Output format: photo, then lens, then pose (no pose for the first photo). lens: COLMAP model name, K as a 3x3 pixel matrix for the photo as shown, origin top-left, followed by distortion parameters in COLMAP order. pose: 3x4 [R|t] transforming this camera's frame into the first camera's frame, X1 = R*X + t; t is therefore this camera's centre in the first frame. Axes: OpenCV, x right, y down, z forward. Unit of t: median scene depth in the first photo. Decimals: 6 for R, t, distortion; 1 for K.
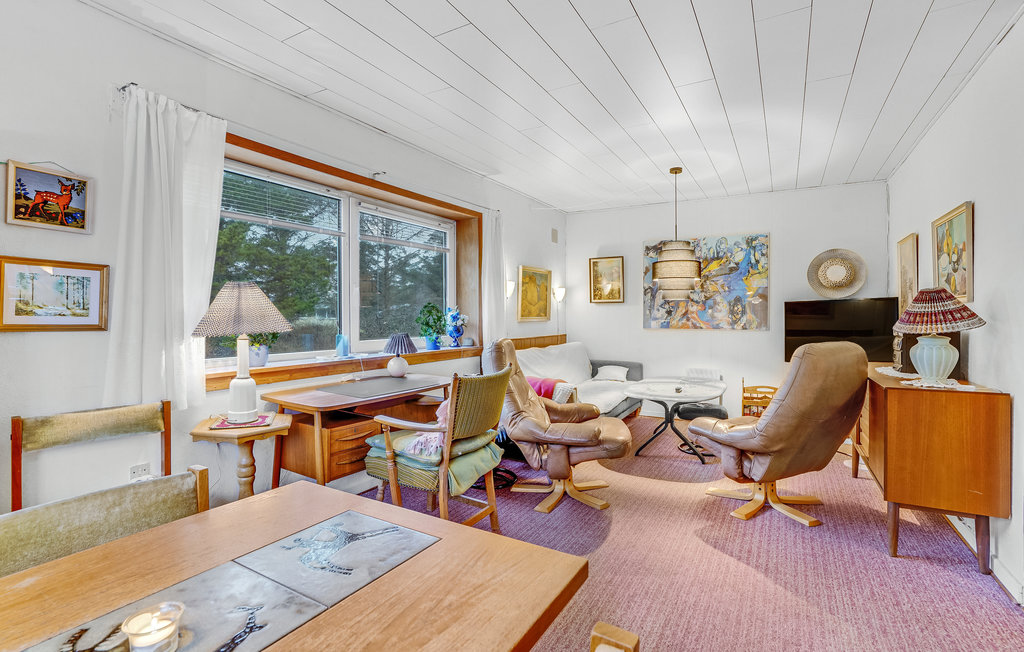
lens RADIAL K [[474.0, 0, 506.5], [0, 474.0, 324.7], [0, 0, 1]] dist [-0.047453, 0.022008]
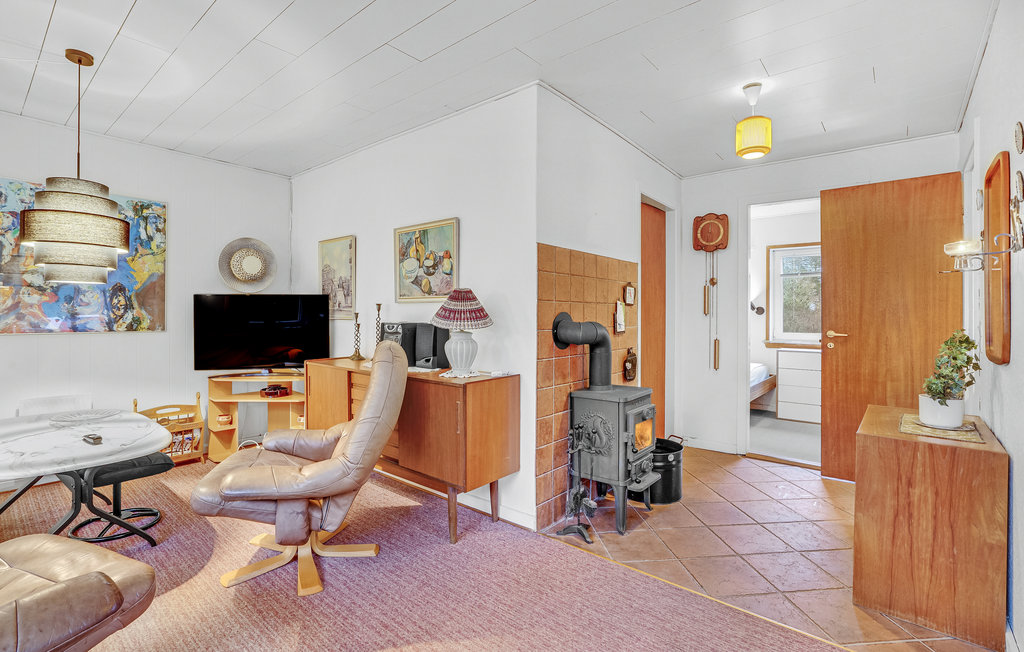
lens RADIAL K [[473.6, 0, 507.5], [0, 473.6, 316.6], [0, 0, 1]] dist [-0.049883, 0.023191]
pose [[0.169556, -0.003054, 0.985516, -0.098808], [0.012607, 0.999920, 0.000930, -0.005634], [-0.985440, 0.012267, 0.169581, 0.367434]]
